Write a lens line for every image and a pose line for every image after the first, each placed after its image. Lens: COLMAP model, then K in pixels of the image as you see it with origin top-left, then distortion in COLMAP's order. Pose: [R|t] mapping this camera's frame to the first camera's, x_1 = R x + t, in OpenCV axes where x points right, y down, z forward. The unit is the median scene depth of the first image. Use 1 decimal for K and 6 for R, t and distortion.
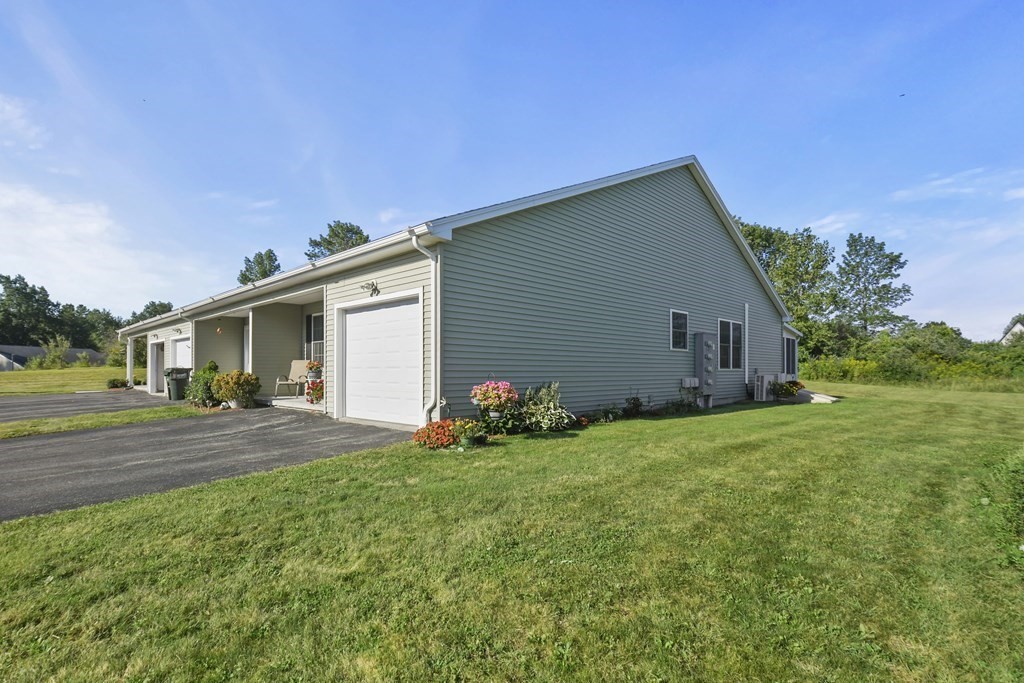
lens RADIAL K [[494.6, 0, 512.7], [0, 494.6, 370.3], [0, 0, 1]] dist [-0.000688, -0.000078]
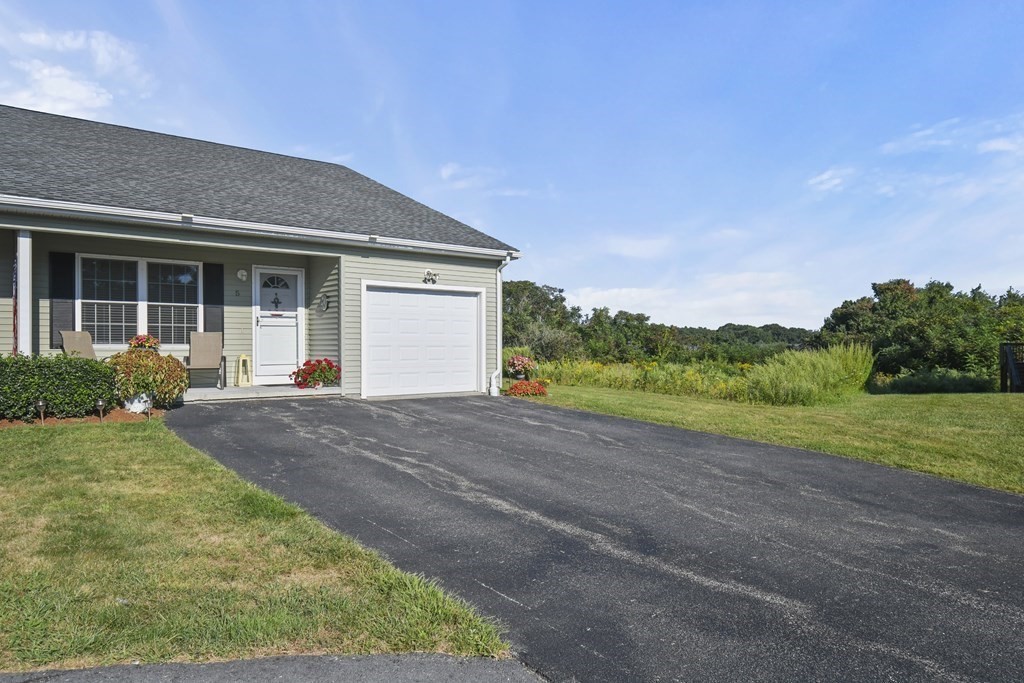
lens RADIAL K [[661.9, 0, 512.0], [0, 661.9, 341.5], [0, 0, 1]] dist [-0.002406, -0.003879]
pose [[0.138638, 0.002500, 0.990340, -1.542590], [-0.004853, 0.999987, -0.001845, -0.013320], [-0.990331, -0.004550, 0.138648, 0.523973]]
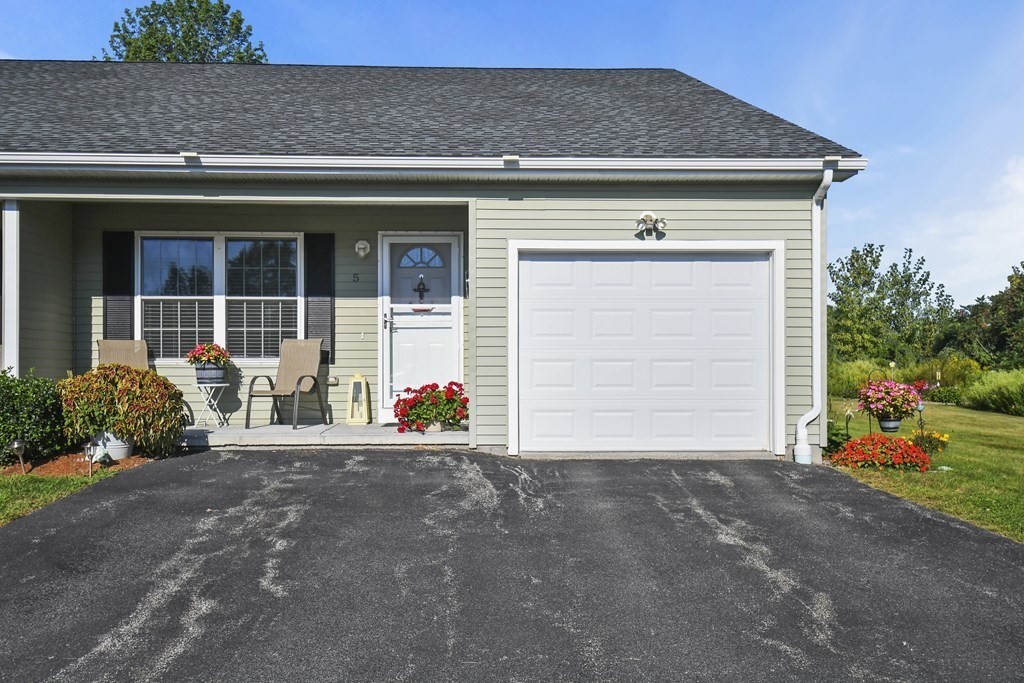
lens RADIAL K [[928.4, 0, 515.8], [0, 928.4, 345.3], [0, 0, 1]] dist [0.075134, 0.001034]
pose [[0.700957, 0.011039, 0.713119, -1.038662], [0.000192, 0.999877, -0.015666, -0.005451], [-0.713204, 0.011118, 0.700868, 0.291203]]
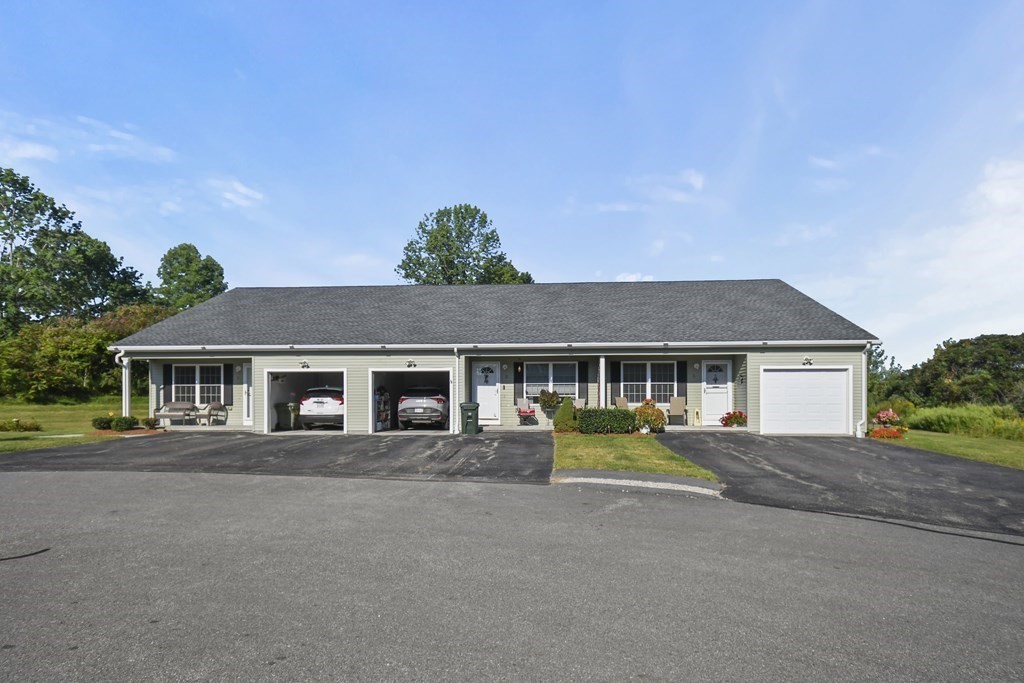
lens RADIAL K [[613.9, 0, 510.8], [0, 613.9, 402.0], [0, 0, 1]] dist [0.001061, -0.000373]
pose [[0.782954, -0.000627, 0.622079, -2.241355], [-0.001046, 0.999997, 0.002324, -0.016443], [-0.622078, -0.002470, 0.782951, -0.089774]]
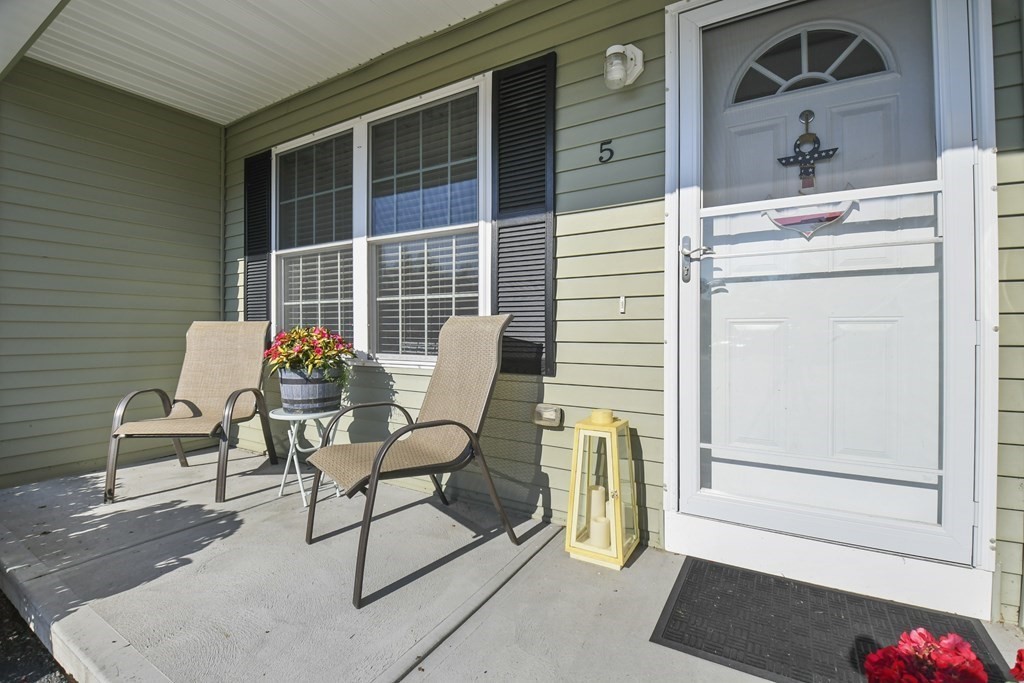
lens RADIAL K [[464.7, 0, 508.9], [0, 464.7, 332.2], [0, 0, 1]] dist [0.009178, -0.000394]
pose [[0.978130, 0.000209, 0.207993, -0.463717], [-0.000545, 0.999999, 0.001557, -0.022111], [-0.207992, -0.001636, 0.978129, 1.012920]]
